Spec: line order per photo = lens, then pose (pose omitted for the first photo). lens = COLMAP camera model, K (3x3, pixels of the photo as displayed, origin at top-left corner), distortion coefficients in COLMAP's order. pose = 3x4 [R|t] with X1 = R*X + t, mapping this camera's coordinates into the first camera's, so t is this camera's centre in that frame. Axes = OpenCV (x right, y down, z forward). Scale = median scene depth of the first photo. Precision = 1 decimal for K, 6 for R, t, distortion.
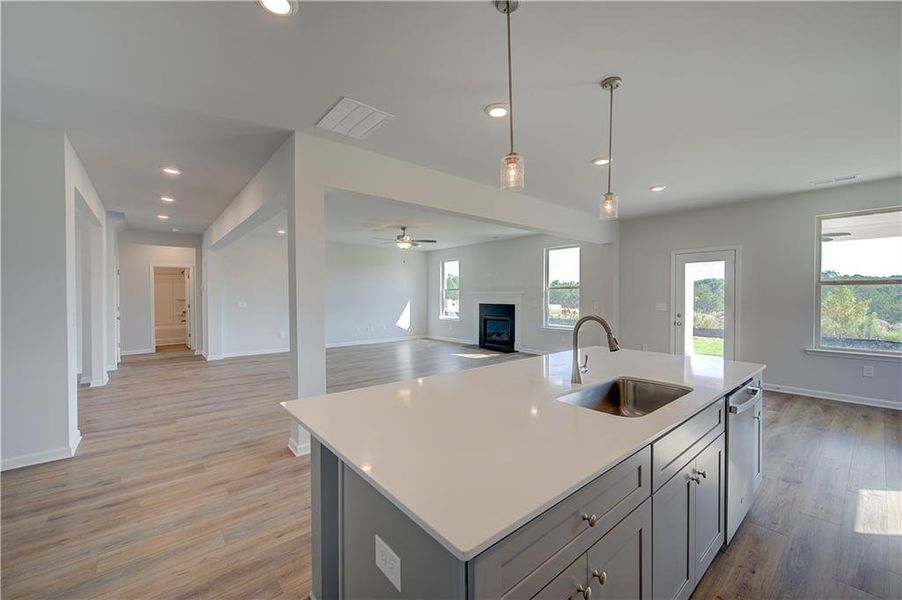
lens RADIAL K [[362.5, 0, 453.1], [0, 362.5, 297.7], [0, 0, 1]] dist [0.002174, -0.000180]
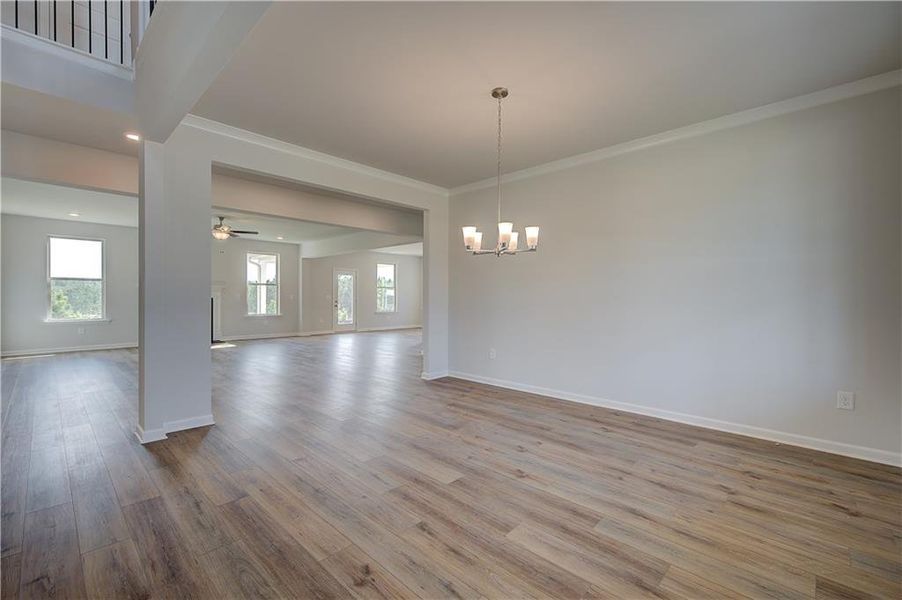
lens RADIAL K [[389.0, 0, 454.2], [0, 389.0, 299.4], [0, 0, 1]] dist [0.004147, 0.000310]
pose [[-0.112976, -0.004753, 0.993586, -1.165031], [0.004287, 0.999977, 0.005271, 0.022320], [-0.993588, 0.004855, -0.112953, 0.465775]]
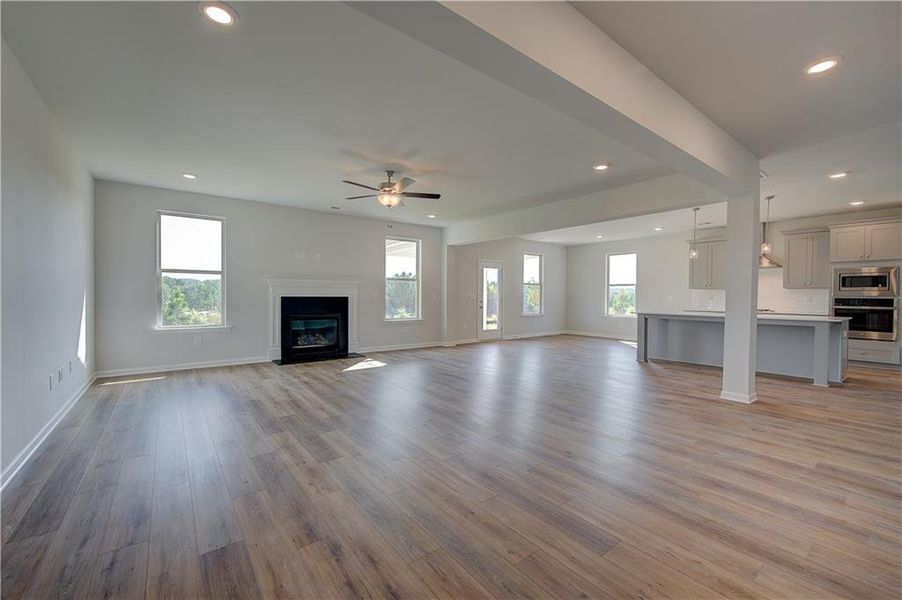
lens RADIAL K [[370.4, 0, 454.4], [0, 370.4, 300.3], [0, 0, 1]] dist [-0.002311, 0.000087]
pose [[0.037893, -0.011838, 0.999212, -0.720476], [0.001177, 0.999930, 0.011802, 0.018406], [-0.999281, 0.000728, 0.037904, 0.808280]]
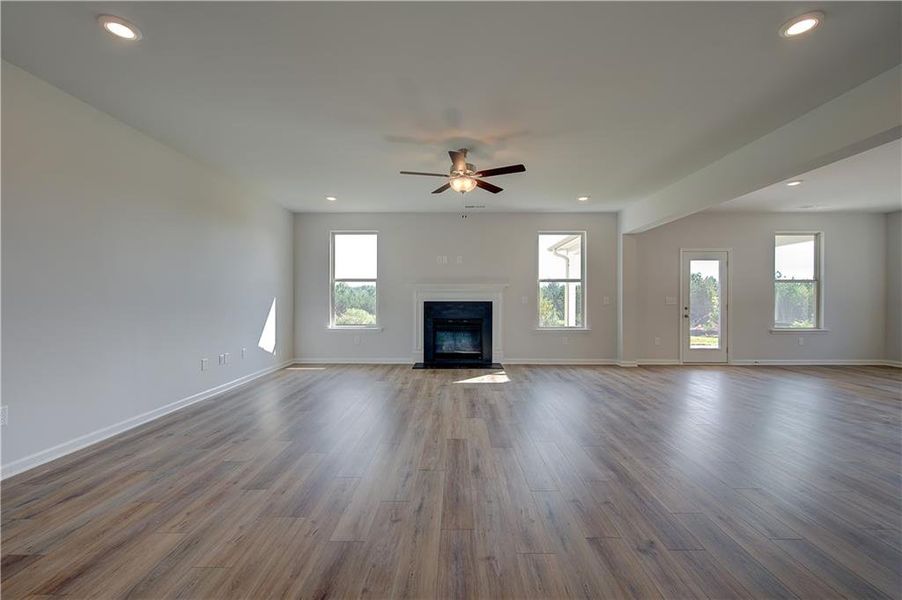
lens RADIAL K [[370.4, 0, 454.4], [0, 370.4, 300.3], [0, 0, 1]] dist [-0.002311, 0.000087]
pose [[0.646033, 0.000559, 0.763309, -0.512557], [0.003795, 0.999985, -0.003944, 0.020369], [-0.763300, 0.005445, 0.646021, 0.625075]]
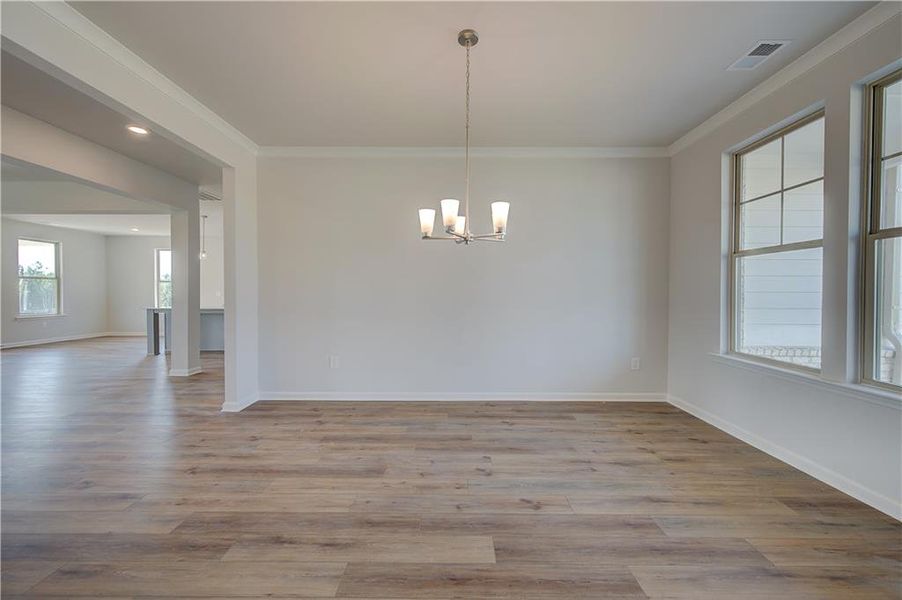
lens RADIAL K [[362.5, 0, 453.1], [0, 362.5, 297.7], [0, 0, 1]] dist [0.002174, -0.000180]
pose [[-0.763430, -0.008117, 0.645839, -0.967737], [0.004331, 0.999834, 0.017686, 0.020131], [-0.645876, 0.016299, -0.763269, 0.604509]]
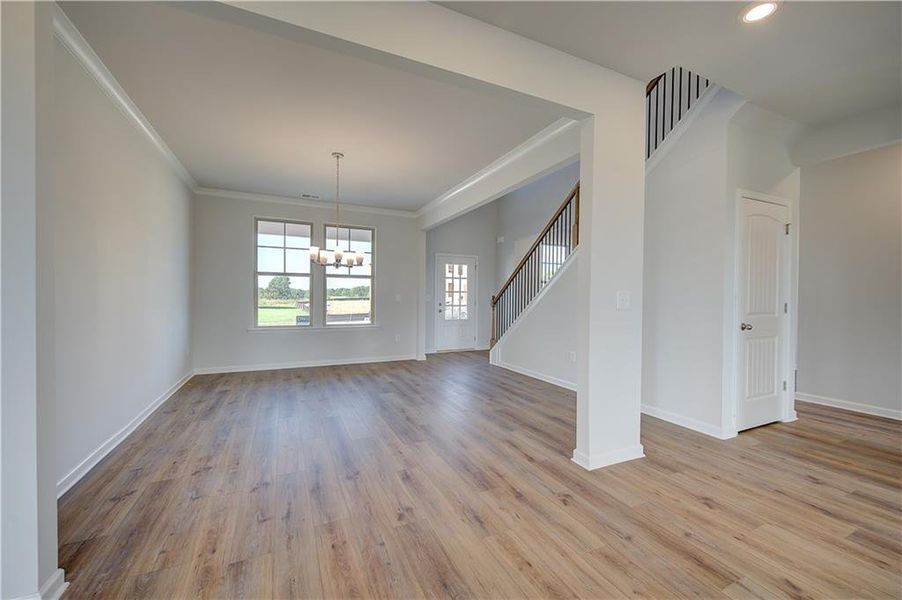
lens RADIAL K [[370.4, 0, 454.4], [0, 370.4, 300.3], [0, 0, 1]] dist [-0.002311, 0.000087]
pose [[-0.249989, 0.010942, -0.968187, -0.324241], [-0.015150, 0.999770, 0.015210, 0.017800], [0.968130, 0.018471, -0.249766, 0.671473]]
